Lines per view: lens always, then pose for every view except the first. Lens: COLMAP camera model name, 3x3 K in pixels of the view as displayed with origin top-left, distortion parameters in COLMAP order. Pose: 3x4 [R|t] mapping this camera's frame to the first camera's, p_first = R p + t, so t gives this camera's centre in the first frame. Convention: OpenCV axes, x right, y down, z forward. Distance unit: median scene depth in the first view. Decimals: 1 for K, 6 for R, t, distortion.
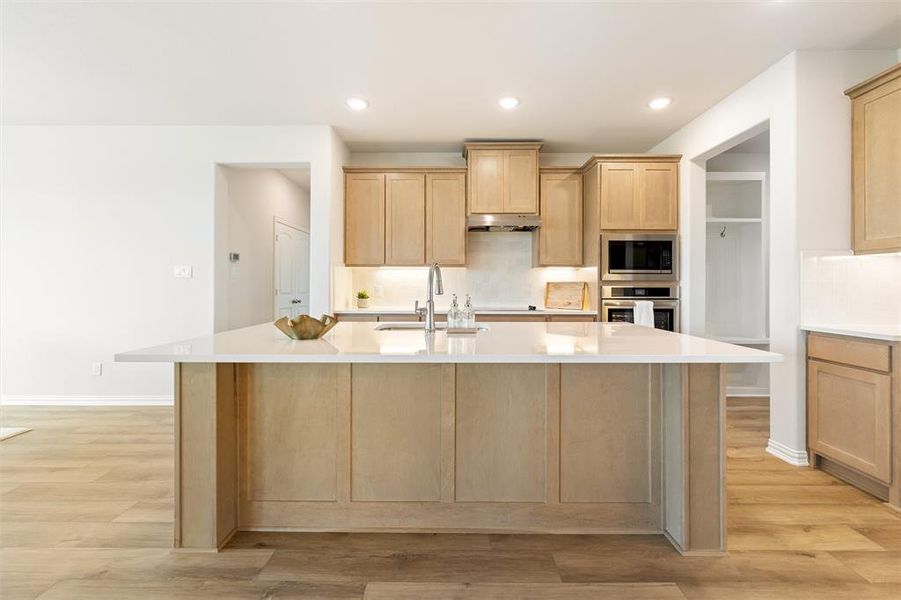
lens RADIAL K [[368.8, 0, 452.1], [0, 368.8, 284.0], [0, 0, 1]] dist [-0.000024, -0.000004]
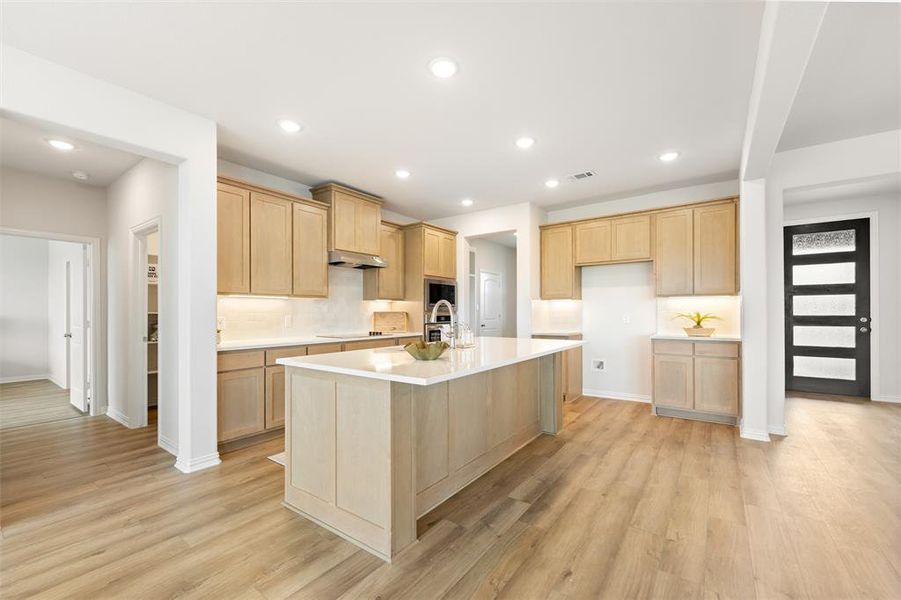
lens RADIAL K [[372.5, 0, 448.6], [0, 372.5, 312.0], [0, 0, 1]] dist [0.002247, 0.000279]
pose [[0.582522, -0.005448, 0.812797, -0.711626], [0.003531, 0.999985, 0.004172, -0.011645], [-0.812807, 0.000440, 0.582533, 0.096714]]
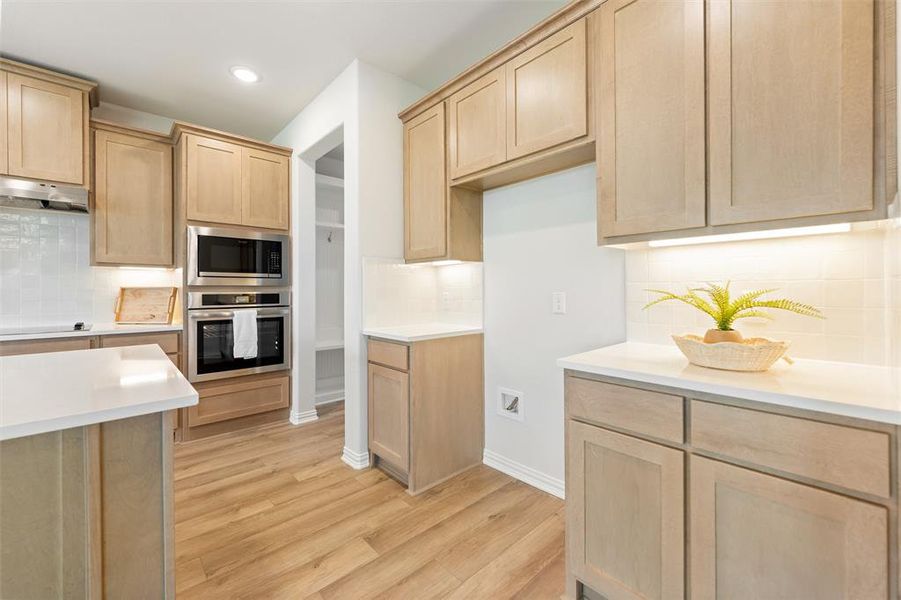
lens RADIAL K [[367.8, 0, 447.7], [0, 367.8, 289.0], [0, 0, 1]] dist [-0.000993, -0.000190]
pose [[0.739993, -0.004887, 0.672596, 0.292172], [0.004209, 0.999988, 0.002635, -0.002282], [-0.672601, 0.000881, 0.740005, 0.060460]]
